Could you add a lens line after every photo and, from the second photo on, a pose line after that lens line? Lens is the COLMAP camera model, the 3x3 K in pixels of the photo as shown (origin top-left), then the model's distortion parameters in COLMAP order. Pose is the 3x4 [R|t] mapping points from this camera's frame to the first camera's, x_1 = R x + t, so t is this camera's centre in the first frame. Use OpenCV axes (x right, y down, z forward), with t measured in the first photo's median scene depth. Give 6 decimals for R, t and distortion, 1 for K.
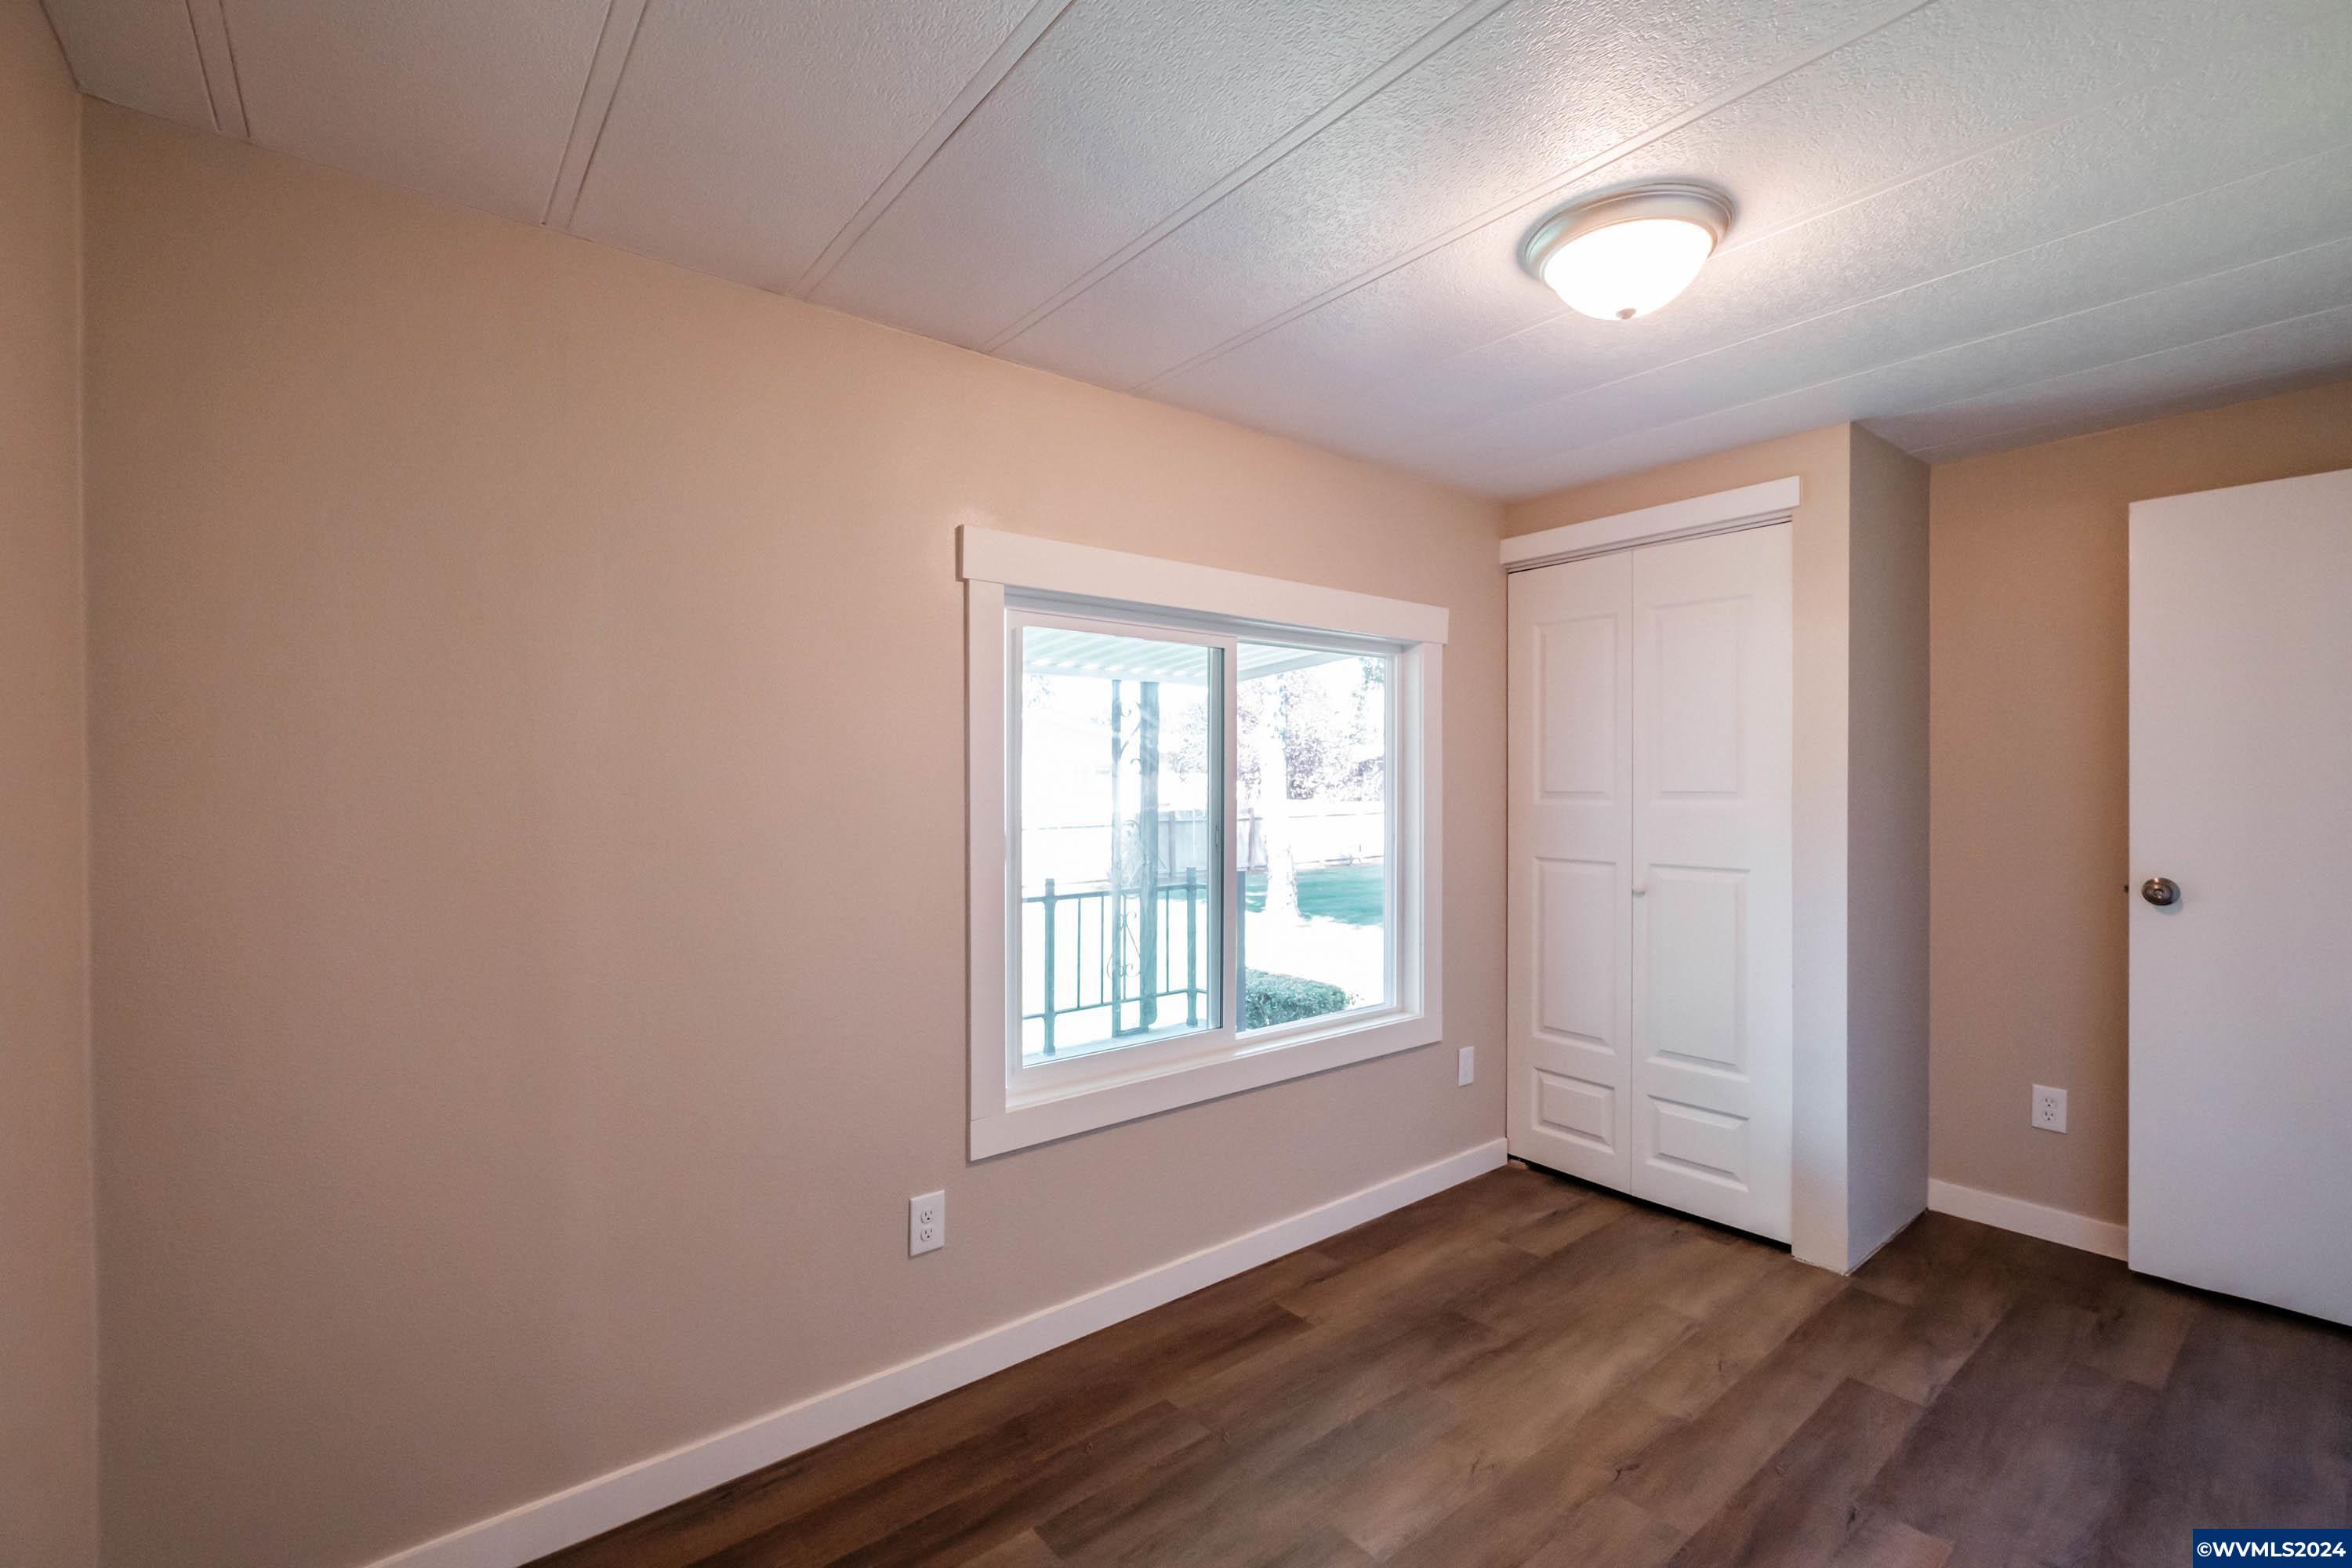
lens RADIAL K [[1065.9, 0, 1186.4], [0, 1065.9, 792.5], [0, 0, 1]] dist [-0.003409, -0.000061]
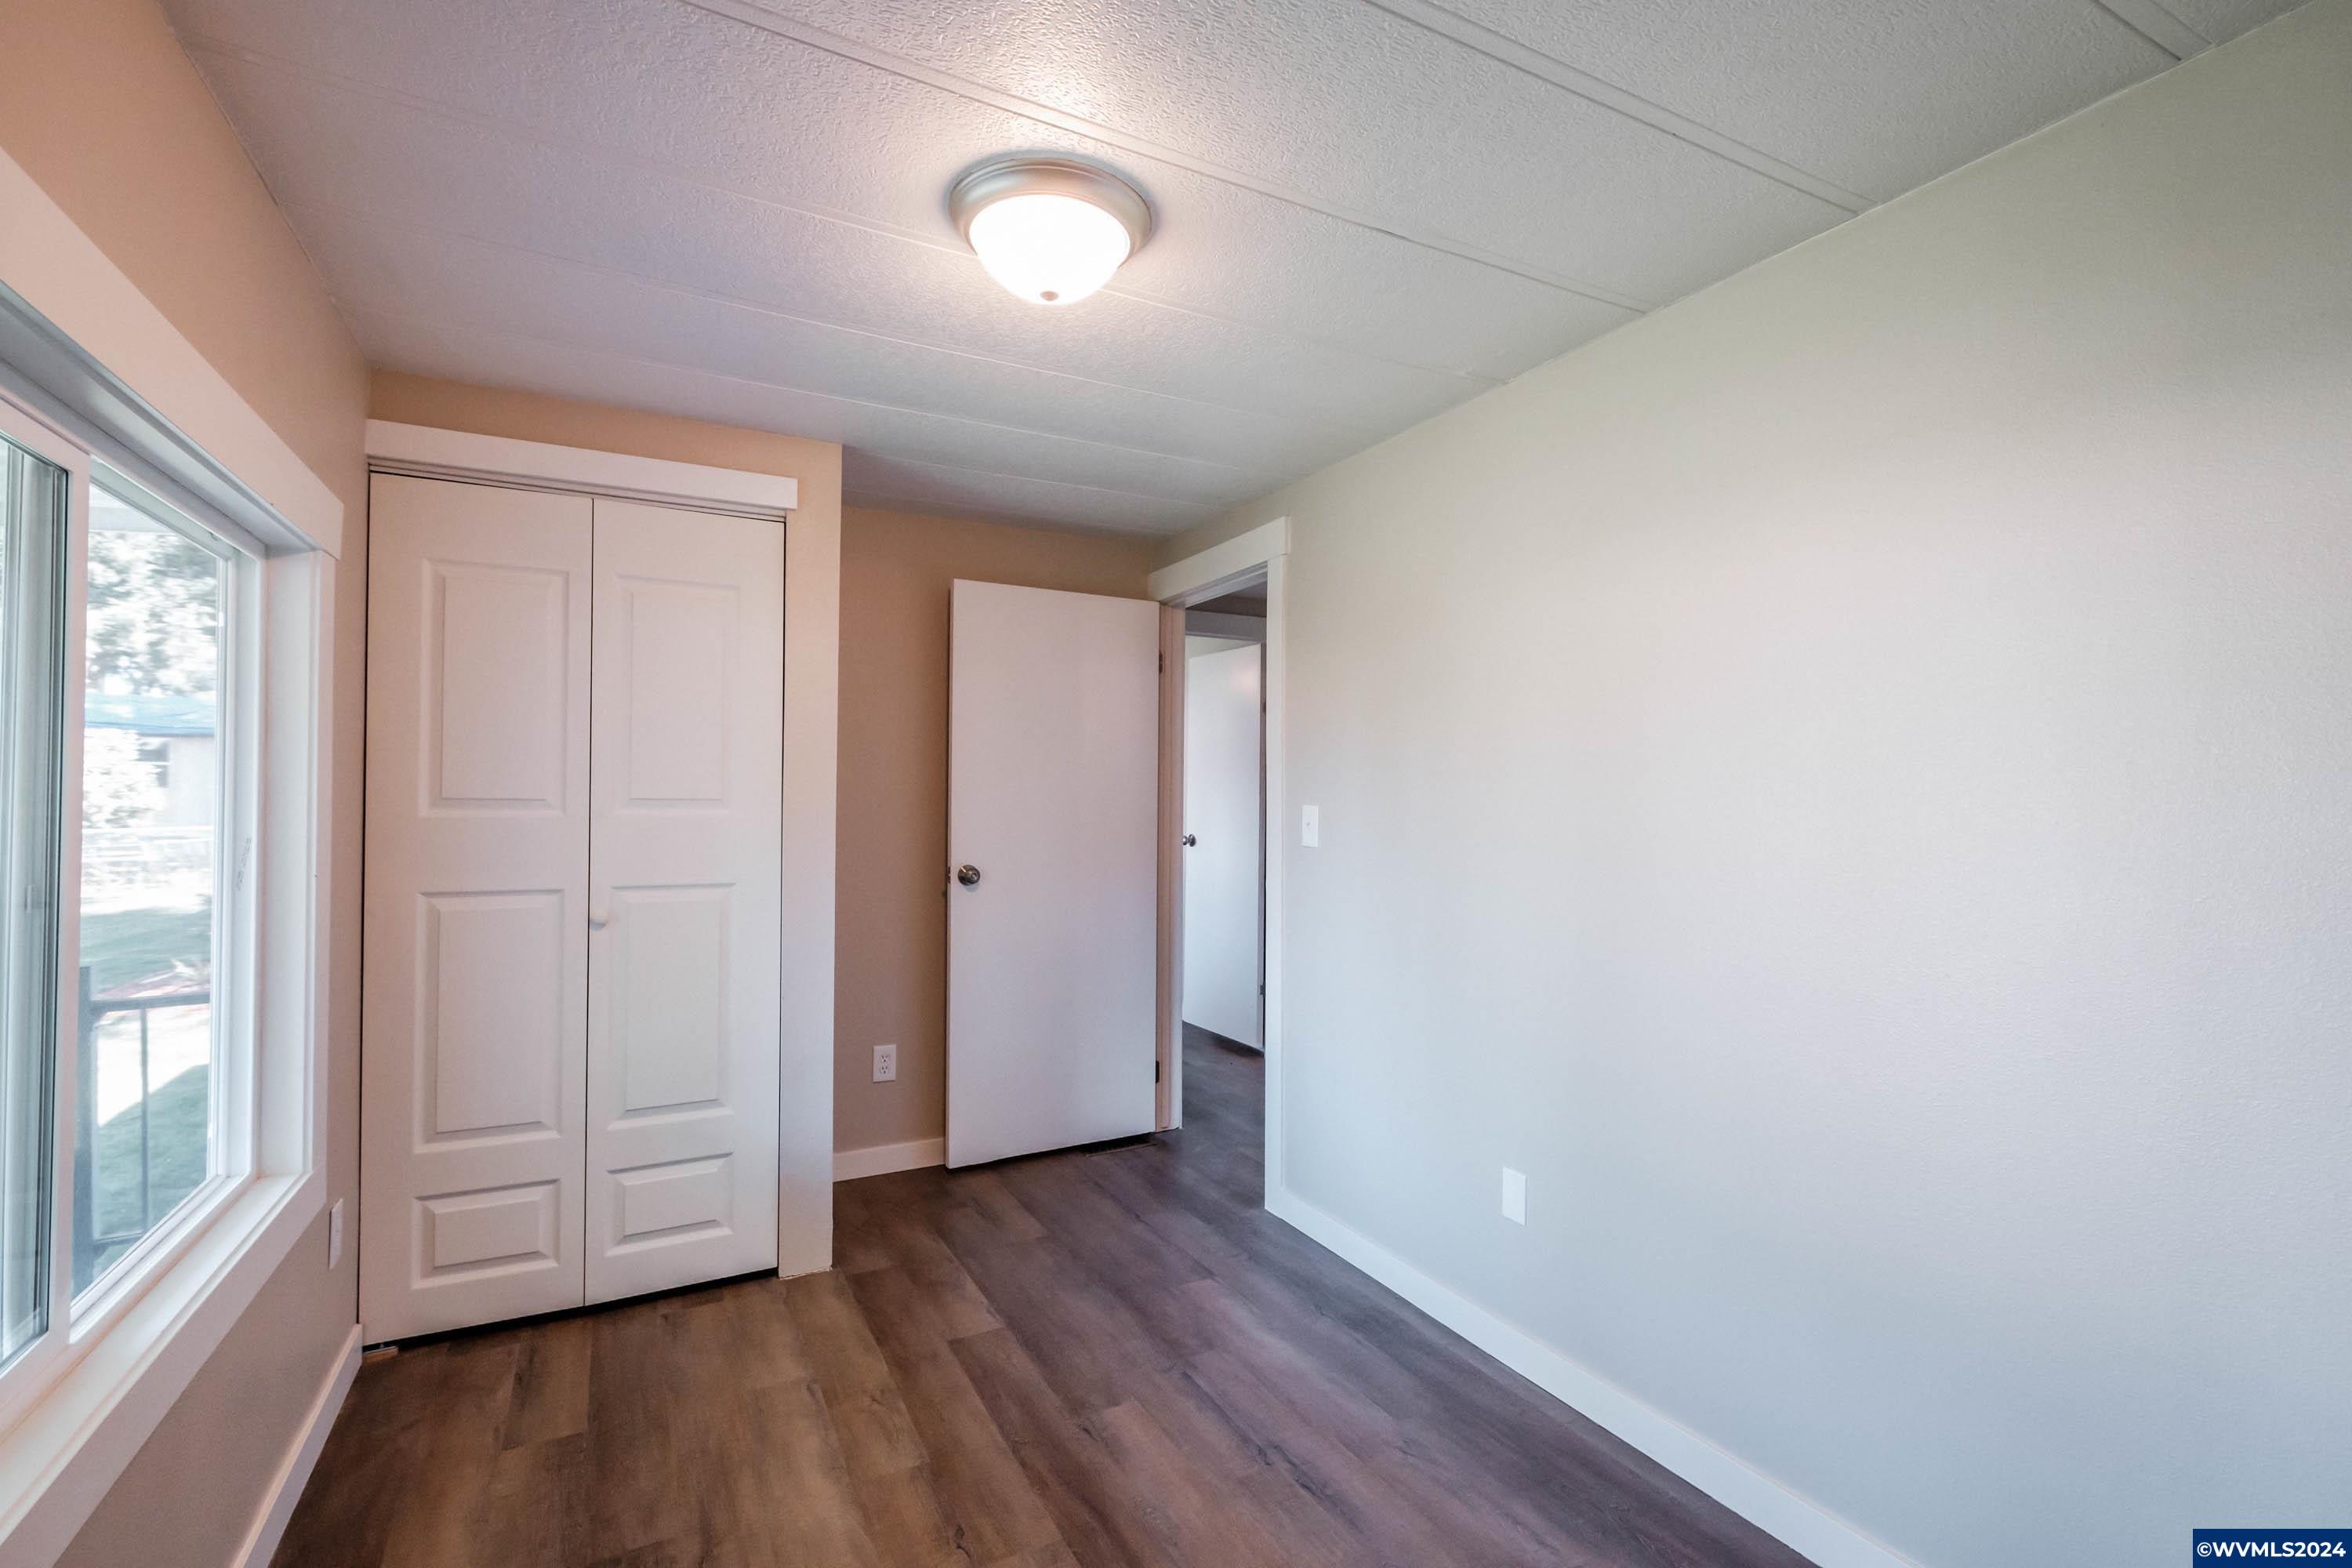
lens RADIAL K [[1065.9, 0, 1186.4], [0, 1065.9, 792.5], [0, 0, 1]] dist [-0.003409, -0.000061]
pose [[0.159218, 0.010570, 0.987187, -0.338453], [0.002430, 0.999935, -0.011099, 0.005255], [-0.987241, 0.004166, 0.159182, 0.485070]]
